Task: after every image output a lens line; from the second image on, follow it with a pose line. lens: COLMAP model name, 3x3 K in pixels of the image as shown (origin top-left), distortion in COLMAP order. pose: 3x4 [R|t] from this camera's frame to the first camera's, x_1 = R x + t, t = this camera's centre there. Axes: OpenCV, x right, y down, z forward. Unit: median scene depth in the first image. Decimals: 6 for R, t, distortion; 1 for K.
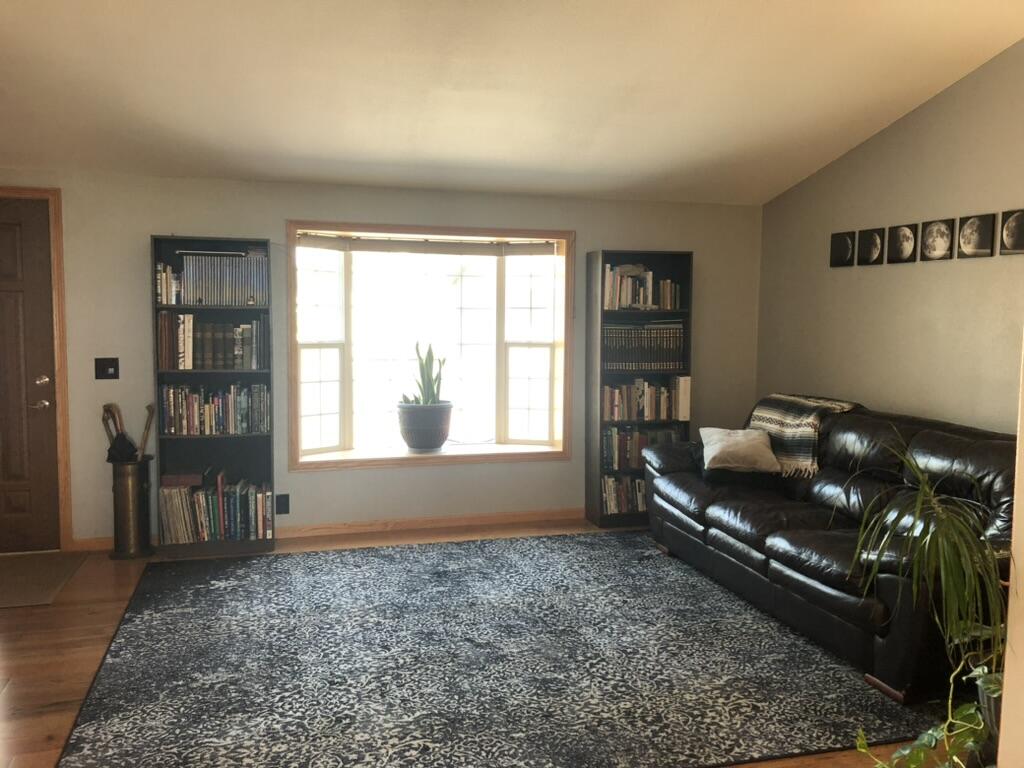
lens RADIAL K [[842.7, 0, 507.5], [0, 842.7, 380.6], [0, 0, 1]] dist [0.014759, 0.011291]
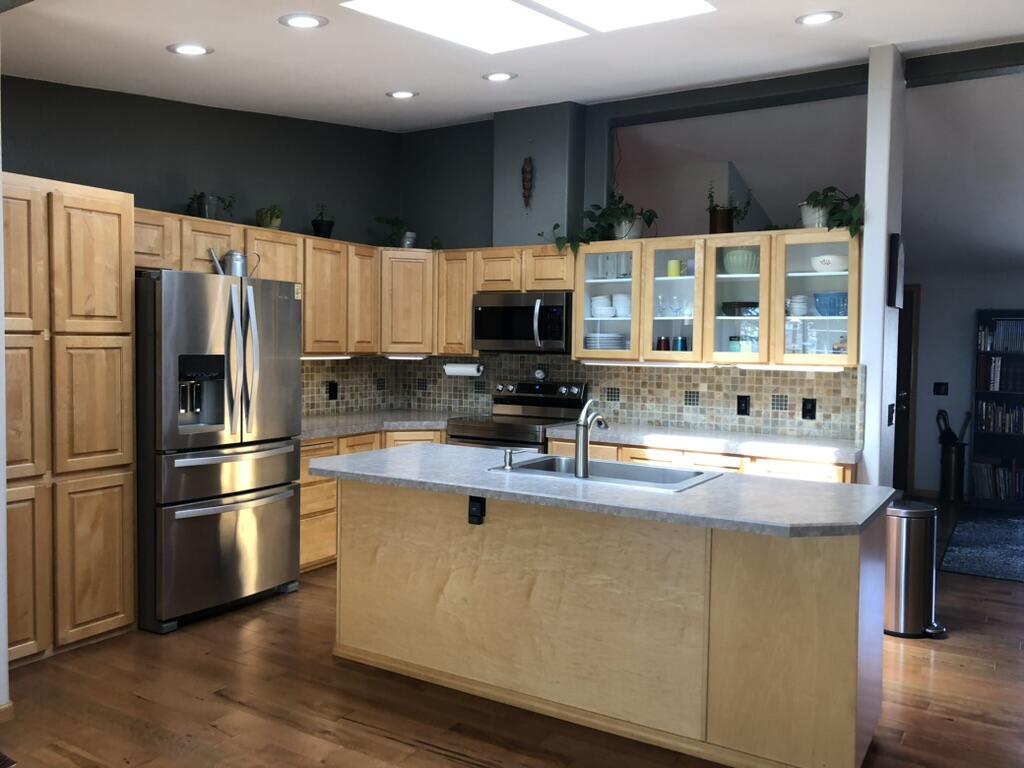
lens RADIAL K [[842.7, 0, 505.7], [0, 842.7, 374.5], [0, 0, 1]] dist [0.014759, 0.011291]
pose [[0.680628, 0.029557, -0.732033, 0.167501], [-0.071769, 0.997070, -0.026470, 0.065057], [0.729106, 0.070553, 0.680755, -0.781031]]
